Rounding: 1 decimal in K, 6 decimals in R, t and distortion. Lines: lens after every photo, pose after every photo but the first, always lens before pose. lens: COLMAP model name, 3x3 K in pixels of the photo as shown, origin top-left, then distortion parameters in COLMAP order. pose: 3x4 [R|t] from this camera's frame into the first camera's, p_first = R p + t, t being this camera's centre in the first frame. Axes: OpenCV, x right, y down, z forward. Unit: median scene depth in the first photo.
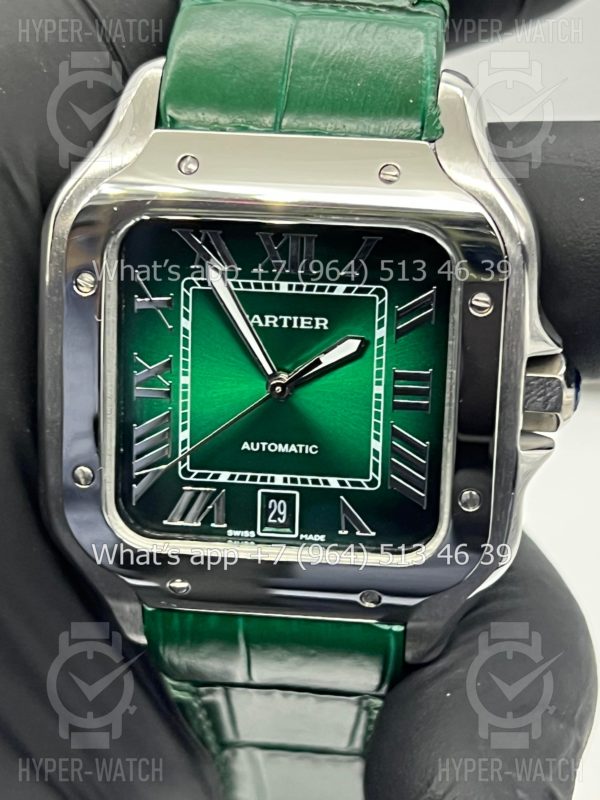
lens RADIAL K [[1878.3, 0, 300.8], [0, 1878.3, 398.8], [0, 0, 1]] dist [0.321111, 0.000000]
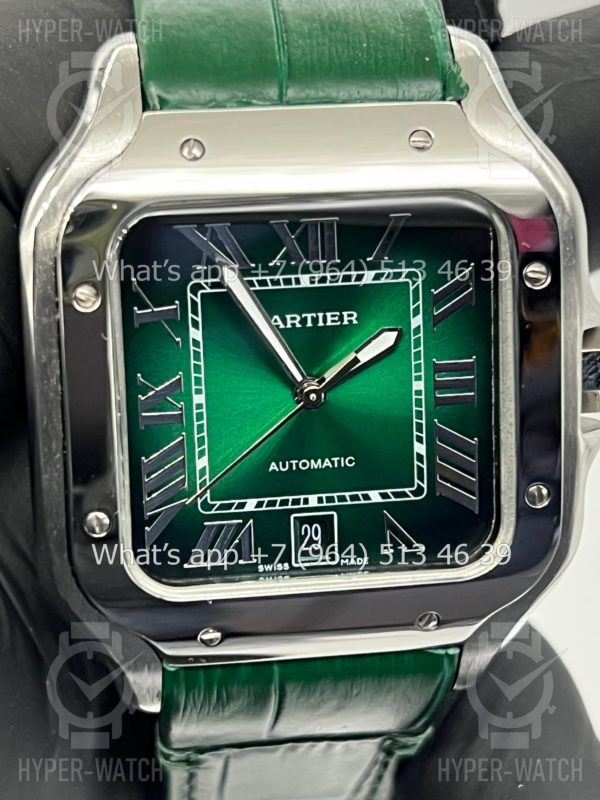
lens RADIAL K [[1878.3, 0, 297.1], [0, 1878.3, 399.1], [0, 0, 1]] dist [0.321111, 0.000000]
pose [[0.967697, -0.107776, 0.227917, -0.216960], [0.113273, 0.993501, -0.011137, 0.004860], [-0.225236, 0.036595, 0.973617, 0.146057]]
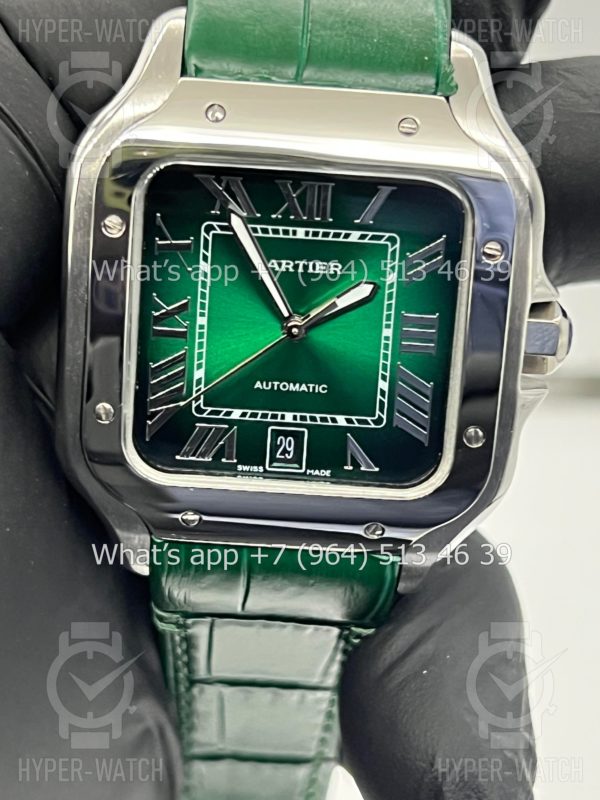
lens RADIAL K [[1878.3, 0, 303.9], [0, 1878.3, 398.5], [0, 0, 1]] dist [0.321111, 0.000000]
pose [[0.992141, 0.009860, 0.124734, -0.136068], [-0.011742, 0.999828, 0.014358, 0.017555], [-0.124571, -0.015710, 0.992086, -0.042097]]
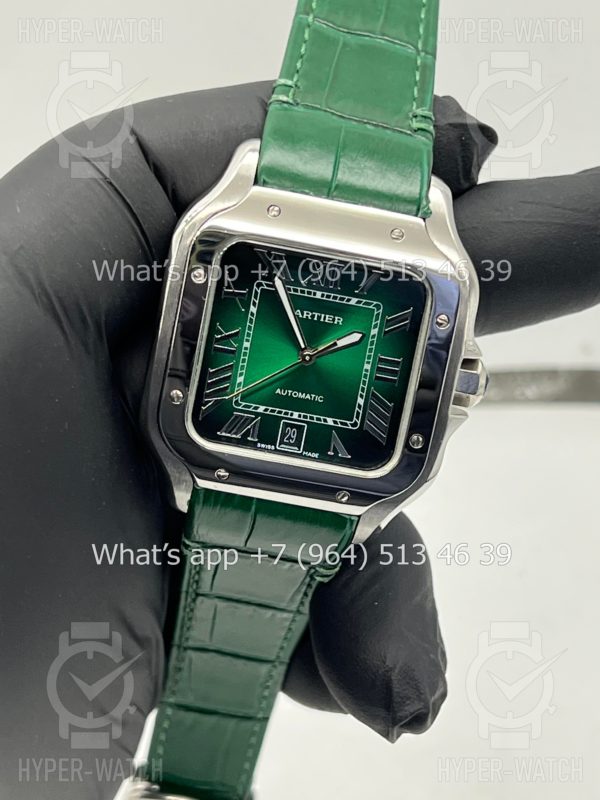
lens RADIAL K [[1878.3, 0, 300.7], [0, 1878.3, 396.6], [0, 0, 1]] dist [0.321111, 0.000000]
pose [[0.977909, 0.128265, 0.165050, -0.273212], [-0.127482, 0.991722, -0.015373, 0.051951], [-0.165656, -0.006007, 0.986165, -0.562153]]
